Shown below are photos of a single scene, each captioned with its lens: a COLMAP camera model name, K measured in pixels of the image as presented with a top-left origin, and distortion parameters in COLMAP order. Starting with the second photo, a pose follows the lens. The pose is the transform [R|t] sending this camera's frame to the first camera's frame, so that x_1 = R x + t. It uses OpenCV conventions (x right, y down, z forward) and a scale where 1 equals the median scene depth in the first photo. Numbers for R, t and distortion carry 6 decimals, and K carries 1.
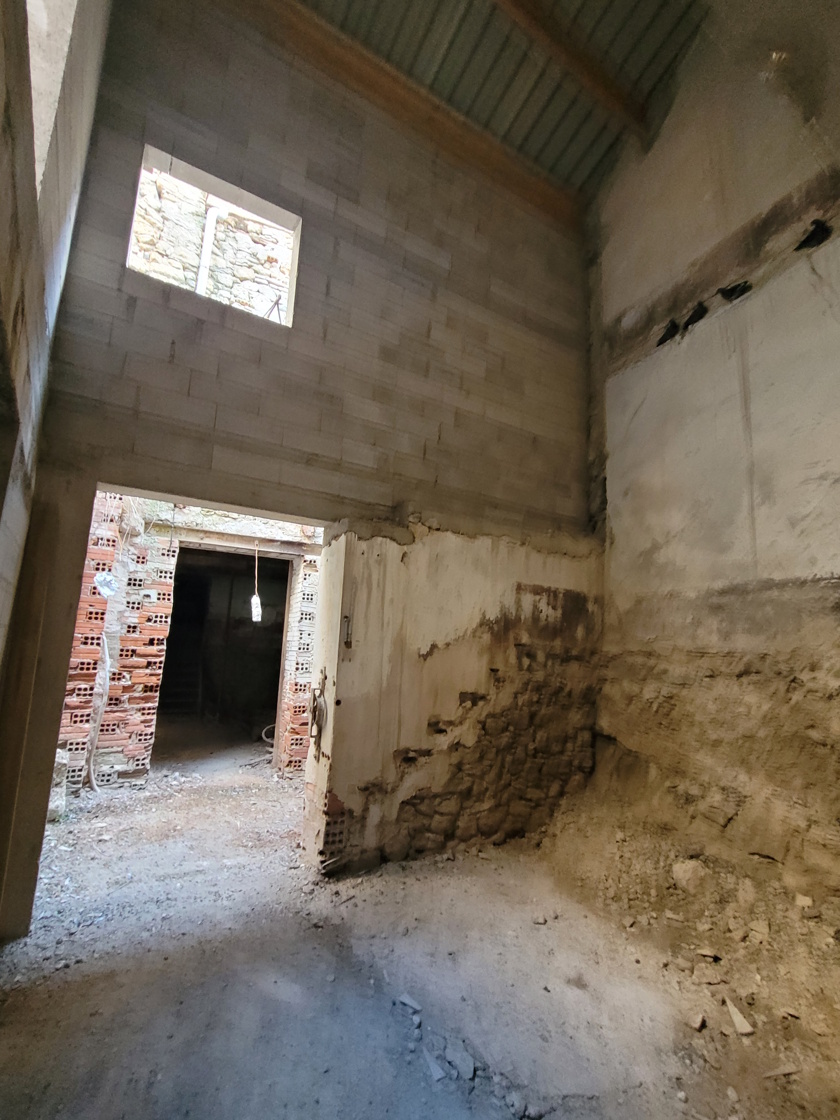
lens RADIAL K [[451.5, 0, 398.1], [0, 451.5, 559.6], [0, 0, 1]] dist [-0.001052, -0.000140]
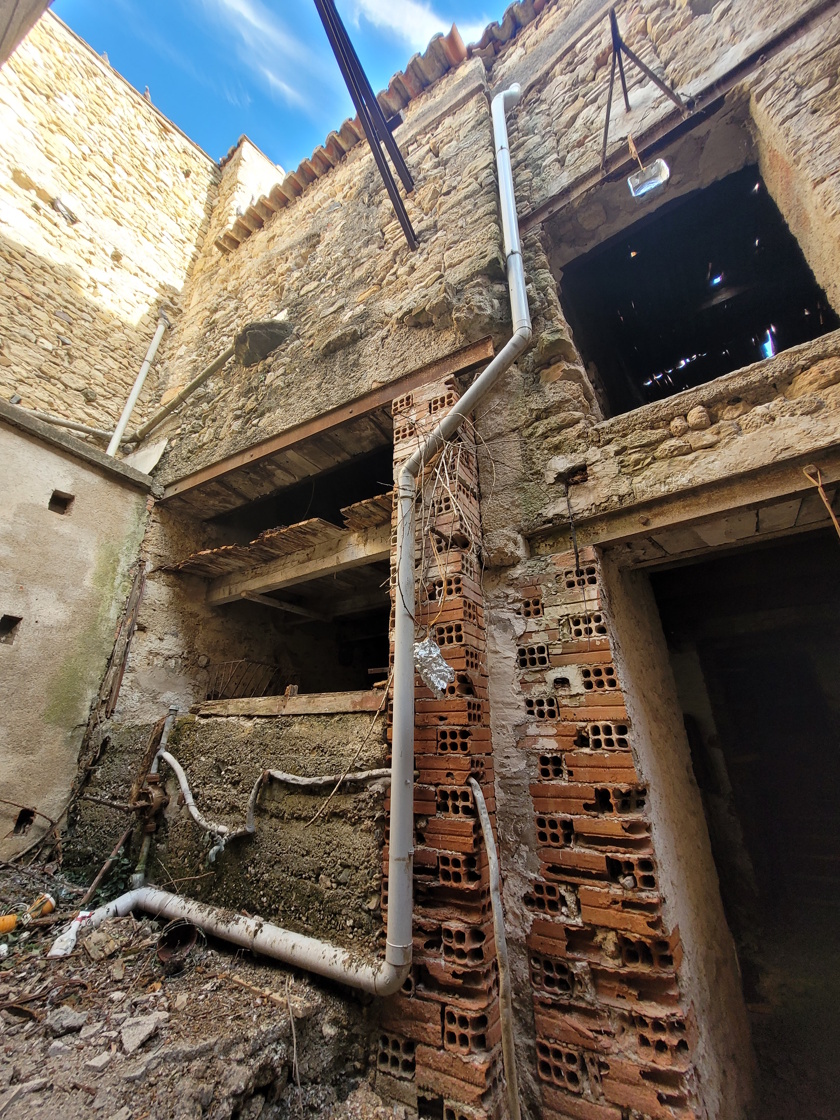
lens RADIAL K [[451.5, 0, 398.1], [0, 451.5, 559.6], [0, 0, 1]] dist [-0.001052, -0.000140]
pose [[0.407415, -0.392732, -0.824484, -0.221682], [0.188795, 0.919527, -0.344712, 0.094036], [0.893515, -0.015218, 0.448775, 0.681509]]
